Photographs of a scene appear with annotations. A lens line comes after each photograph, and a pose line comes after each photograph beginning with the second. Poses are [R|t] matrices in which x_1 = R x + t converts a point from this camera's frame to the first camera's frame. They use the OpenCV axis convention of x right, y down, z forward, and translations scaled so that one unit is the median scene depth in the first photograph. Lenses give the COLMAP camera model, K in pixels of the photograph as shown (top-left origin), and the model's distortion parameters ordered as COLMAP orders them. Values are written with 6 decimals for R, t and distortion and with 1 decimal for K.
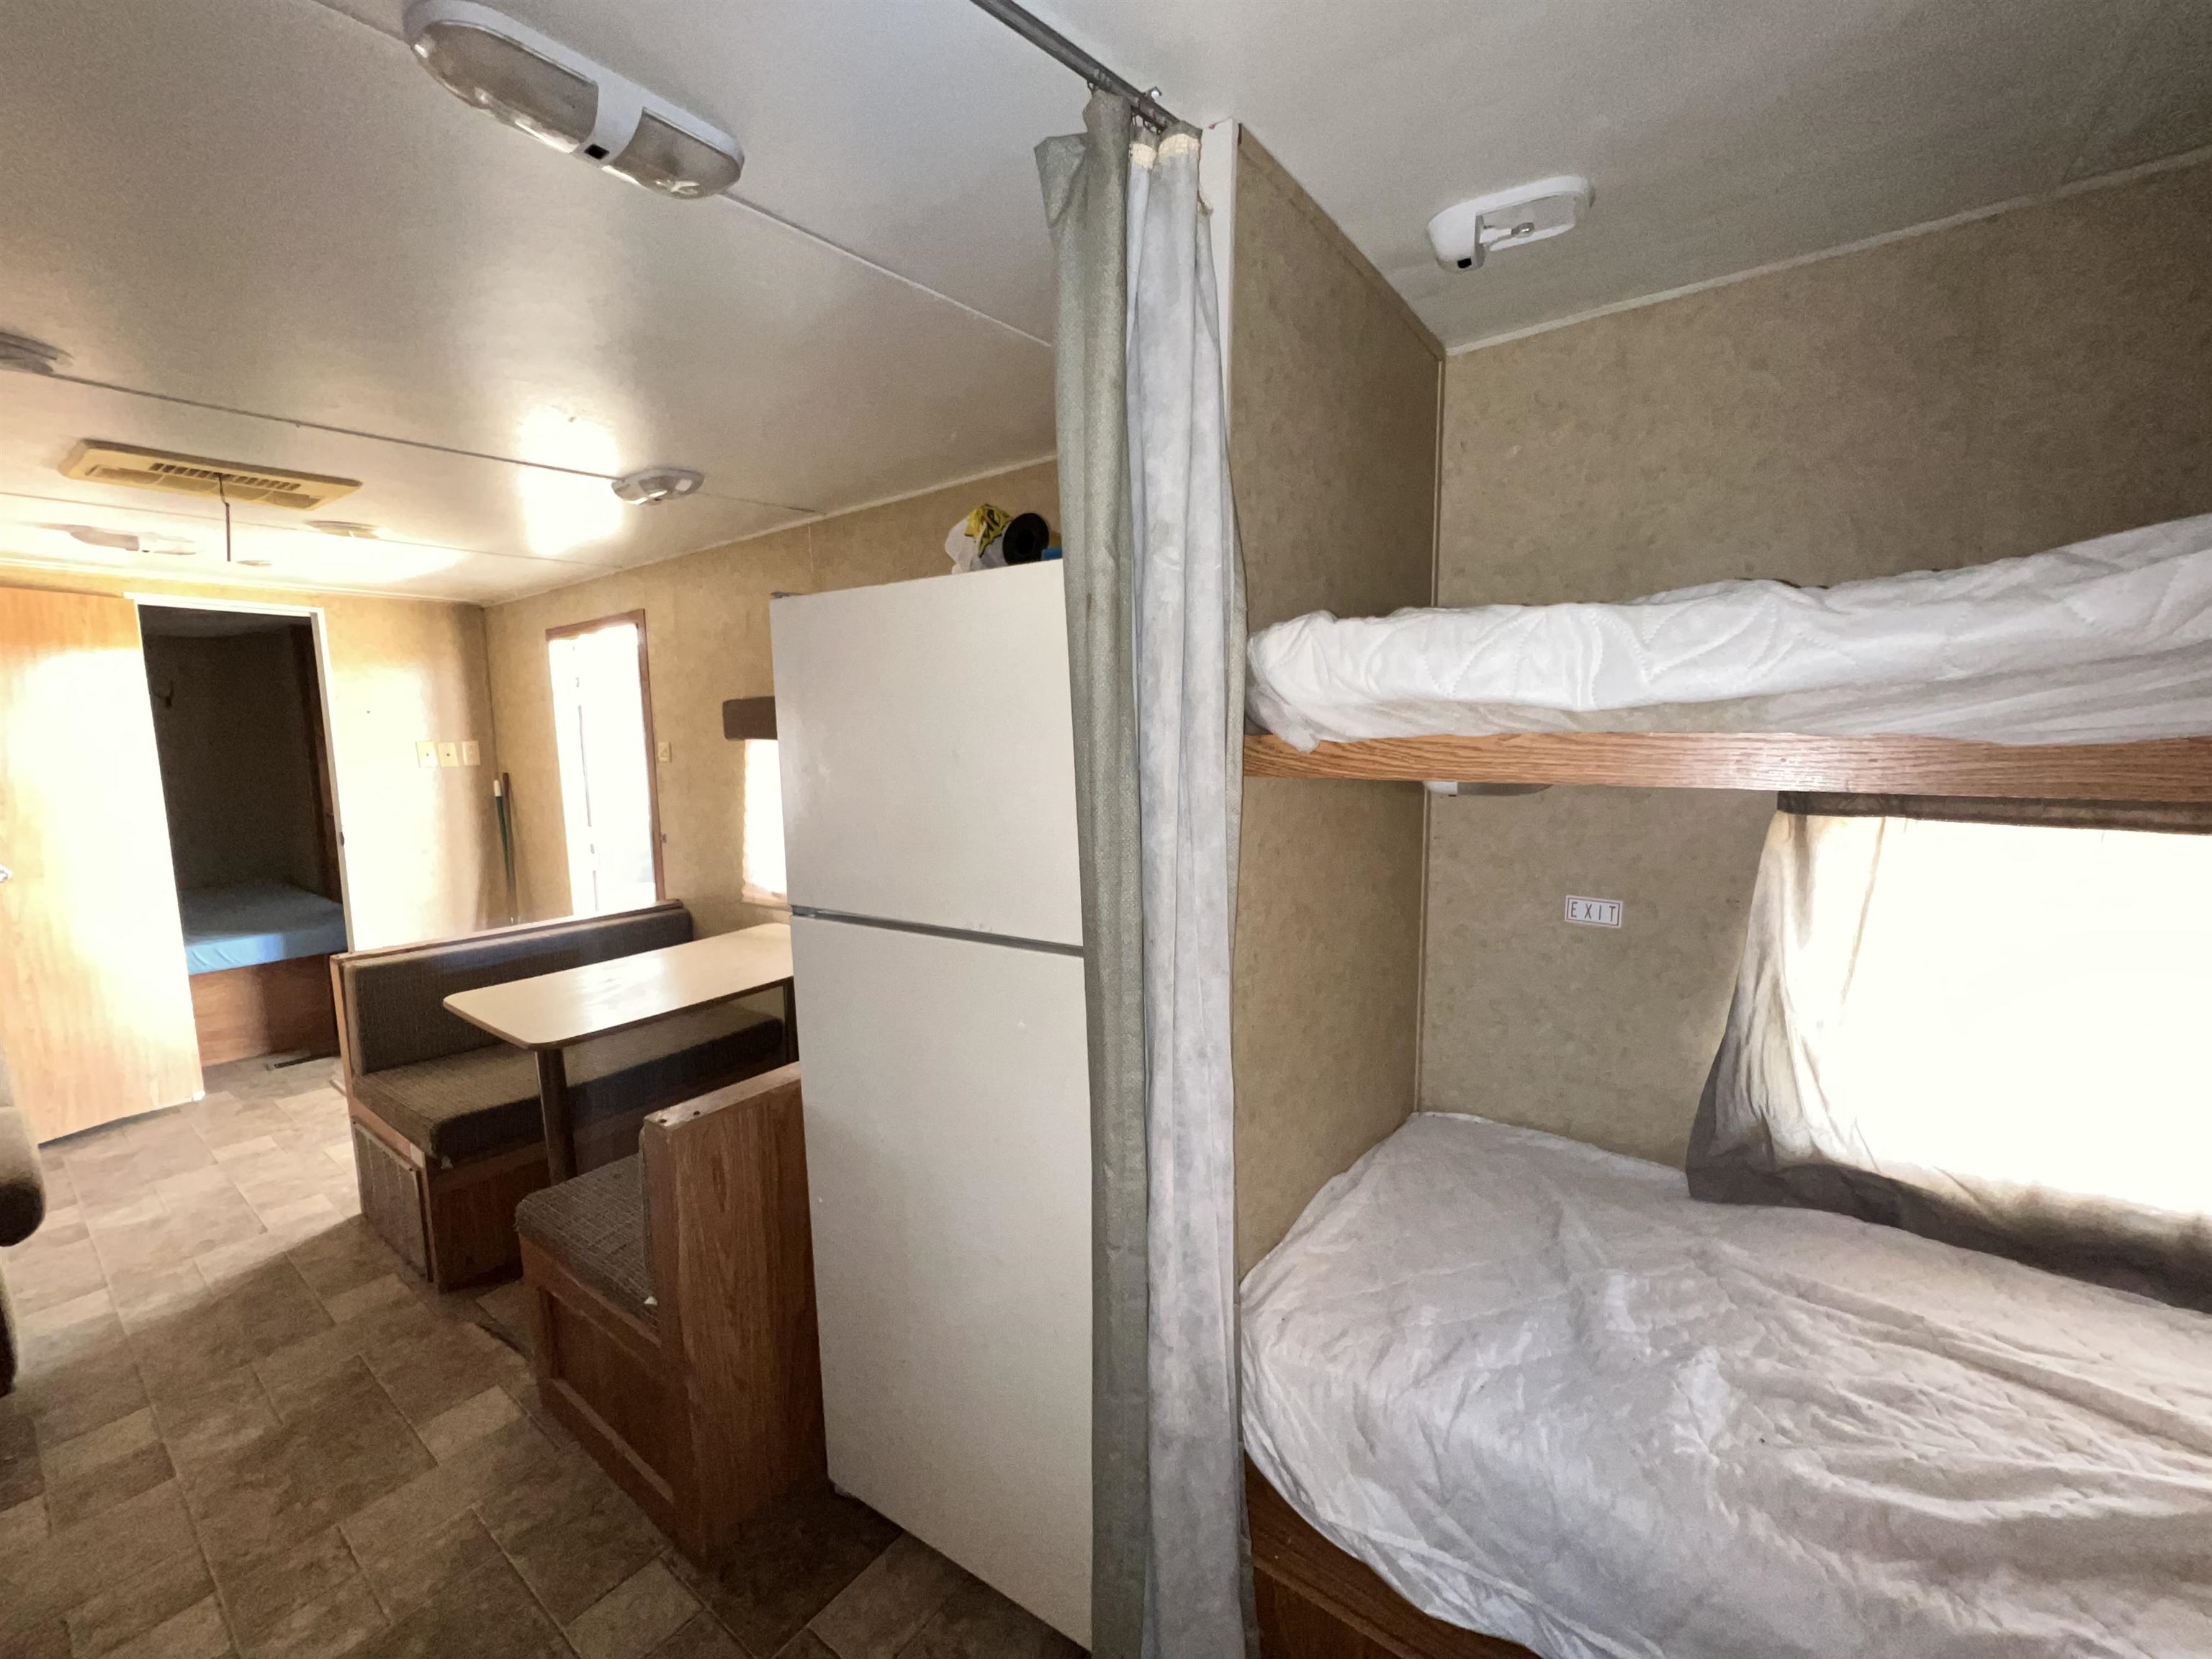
lens RADIAL K [[892.1, 0, 1103.5], [0, 892.1, 822.8], [0, 0, 1]] dist [0.001847, 0.000411]
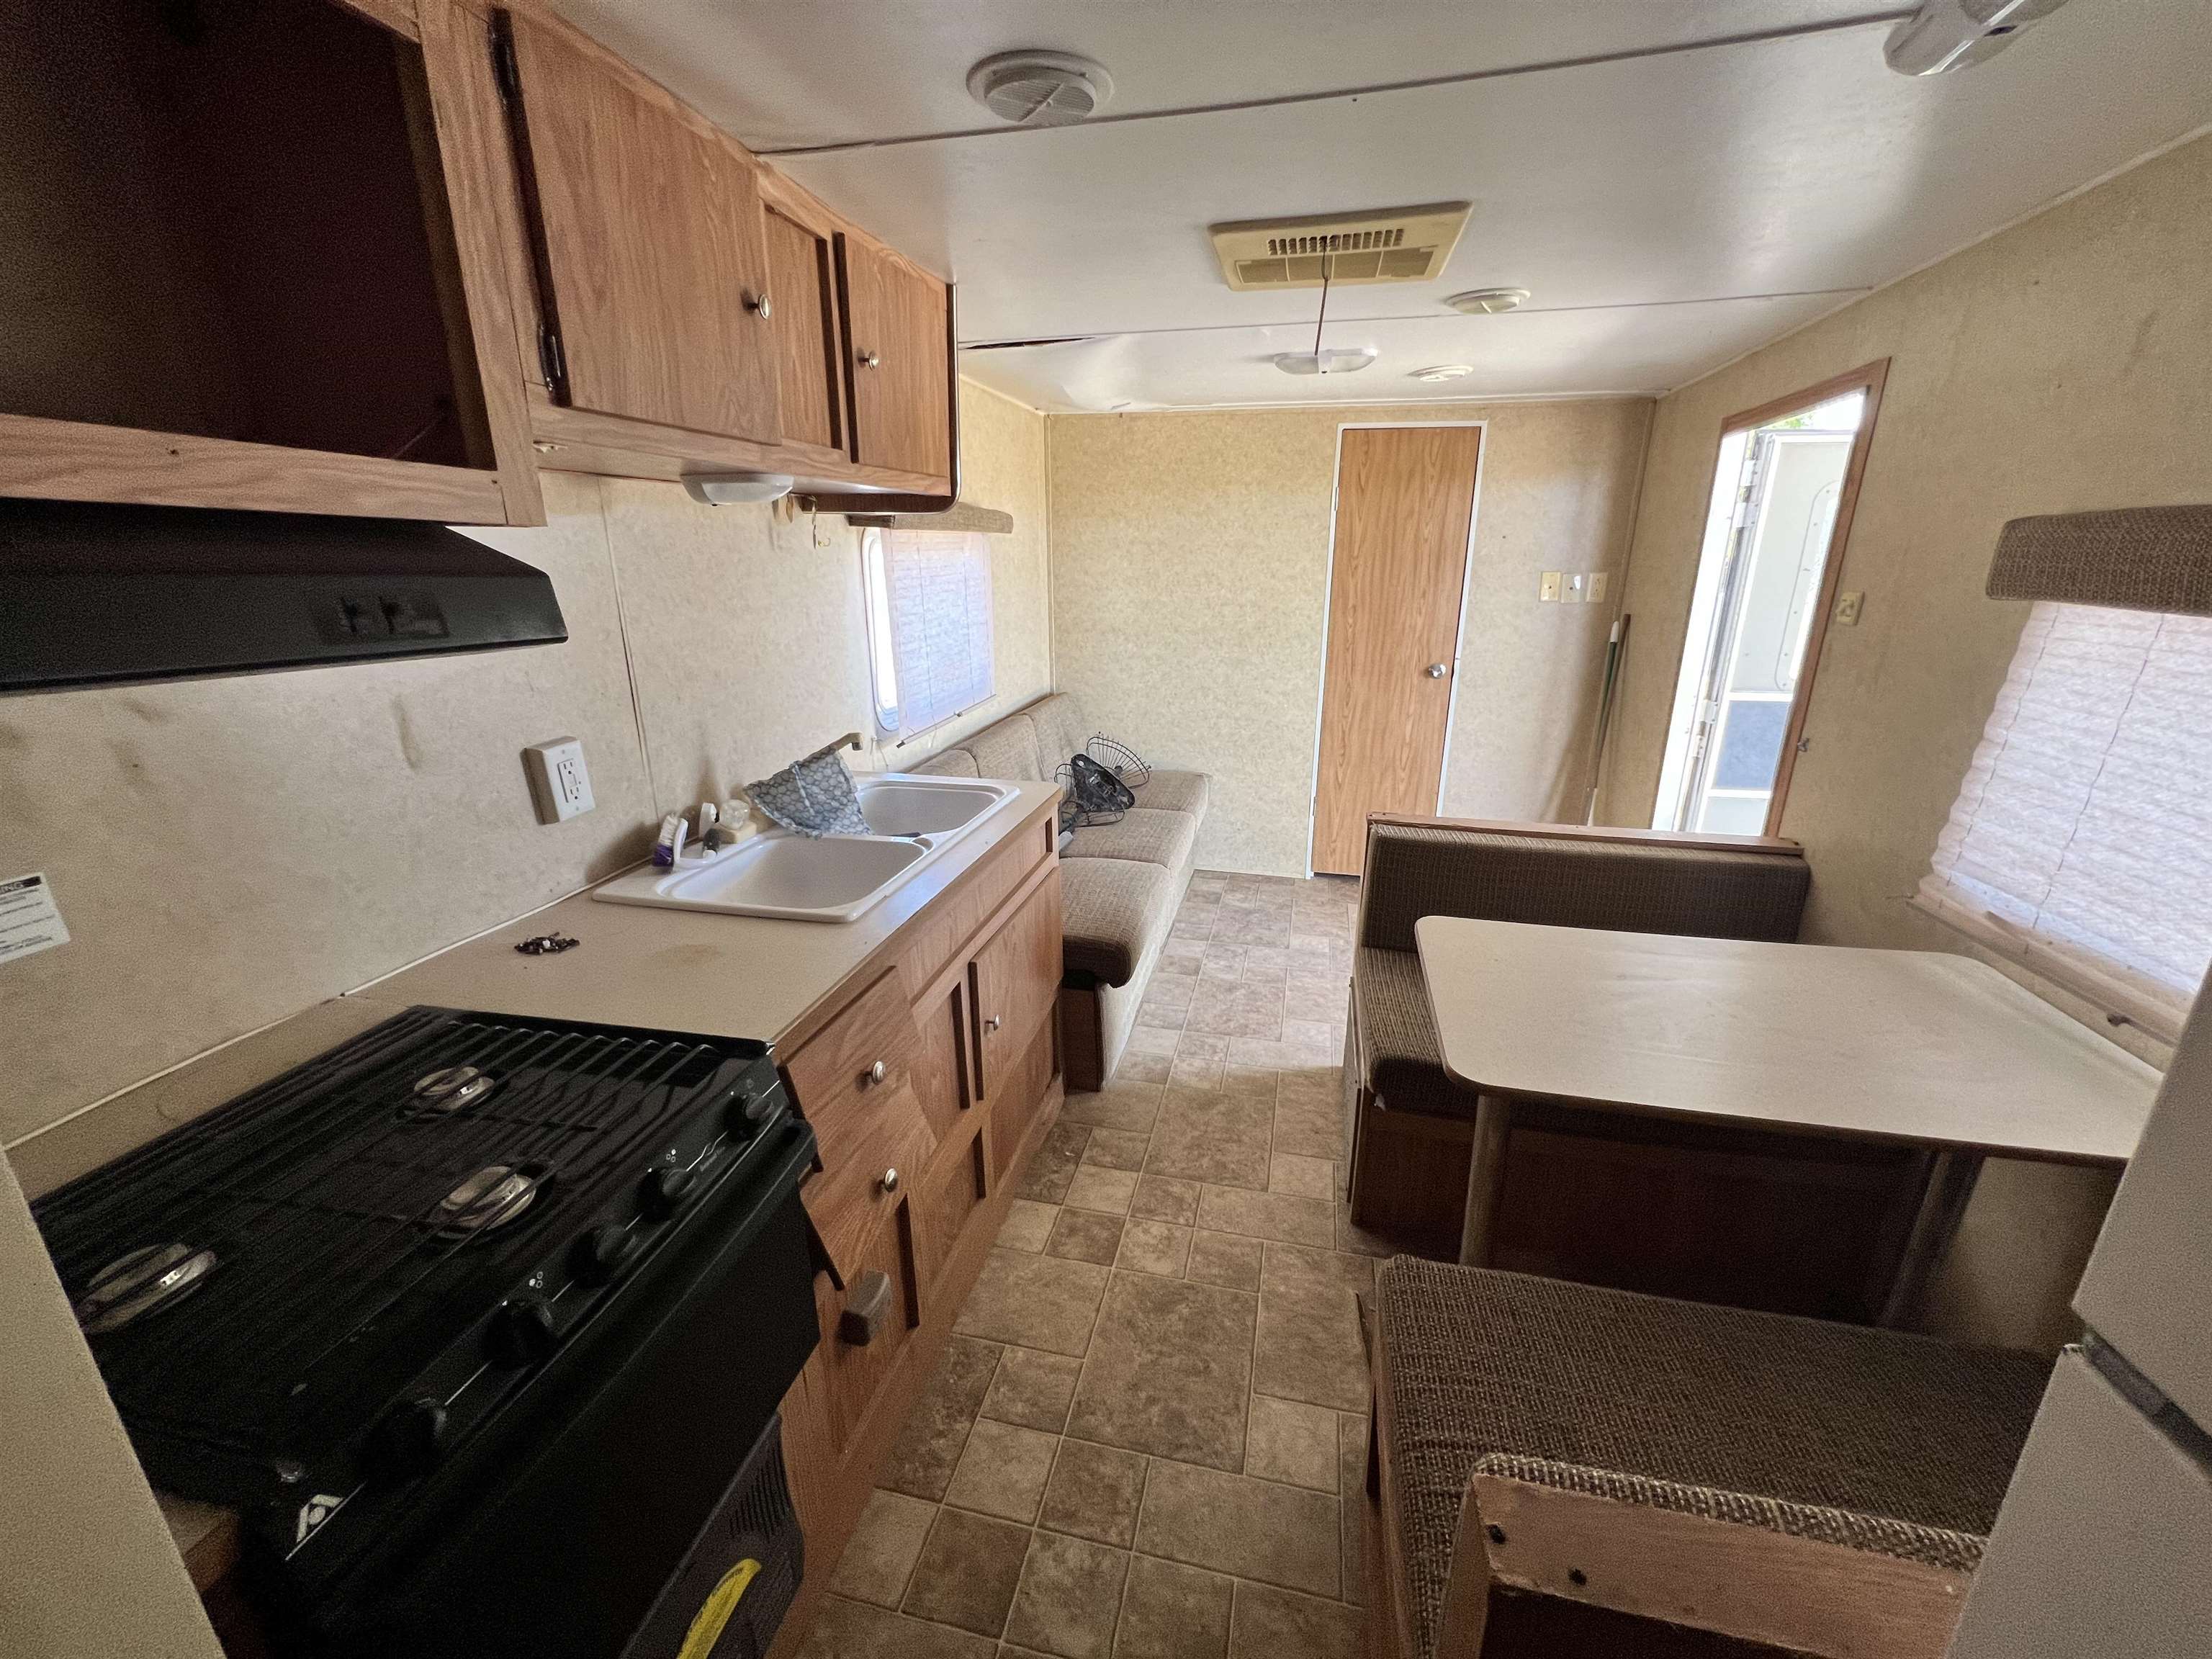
lens RADIAL K [[892.1, 0, 1103.5], [0, 892.1, 822.8], [0, 0, 1]] dist [0.001847, 0.000411]
pose [[0.405016, 0.280654, -0.870170, -0.143666], [-0.111471, 0.959781, 0.257673, -0.044207], [0.907489, -0.007362, 0.420011, 0.320409]]
